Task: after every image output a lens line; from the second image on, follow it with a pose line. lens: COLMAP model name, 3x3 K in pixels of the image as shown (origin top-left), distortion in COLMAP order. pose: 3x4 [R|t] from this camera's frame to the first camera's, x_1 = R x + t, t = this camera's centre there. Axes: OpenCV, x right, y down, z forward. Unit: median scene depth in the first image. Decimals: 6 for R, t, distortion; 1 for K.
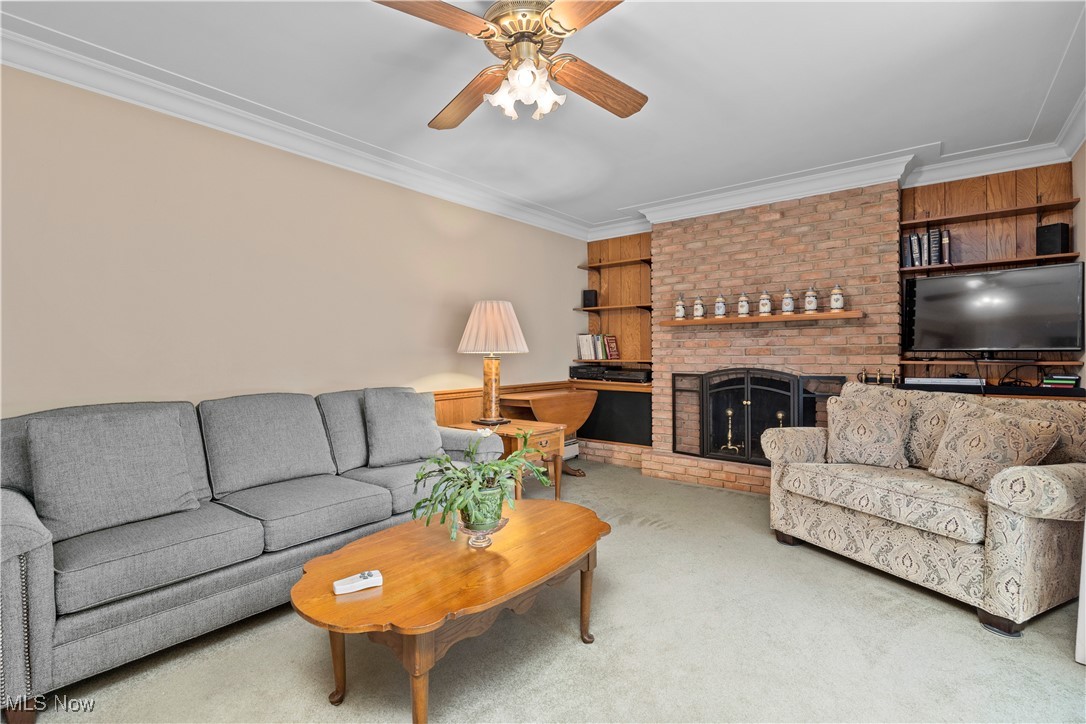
lens RADIAL K [[495.6, 0, 544.6], [0, 495.6, 358.3], [0, 0, 1]] dist [-0.003466, -0.000069]
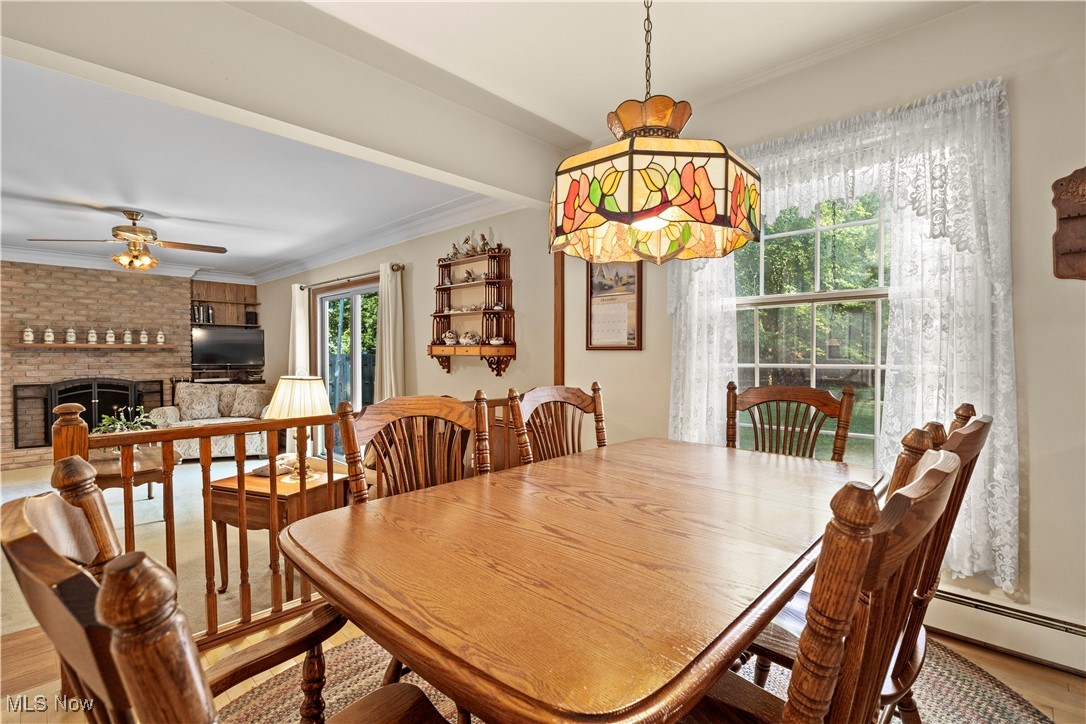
lens RADIAL K [[495.6, 0, 542.6], [0, 495.6, 363.2], [0, 0, 1]] dist [-0.003466, -0.000069]
pose [[0.092252, -0.012199, 0.995661, -0.989477], [0.008677, 0.999897, 0.011447, -0.031220], [-0.995698, 0.007583, 0.092349, -0.500266]]
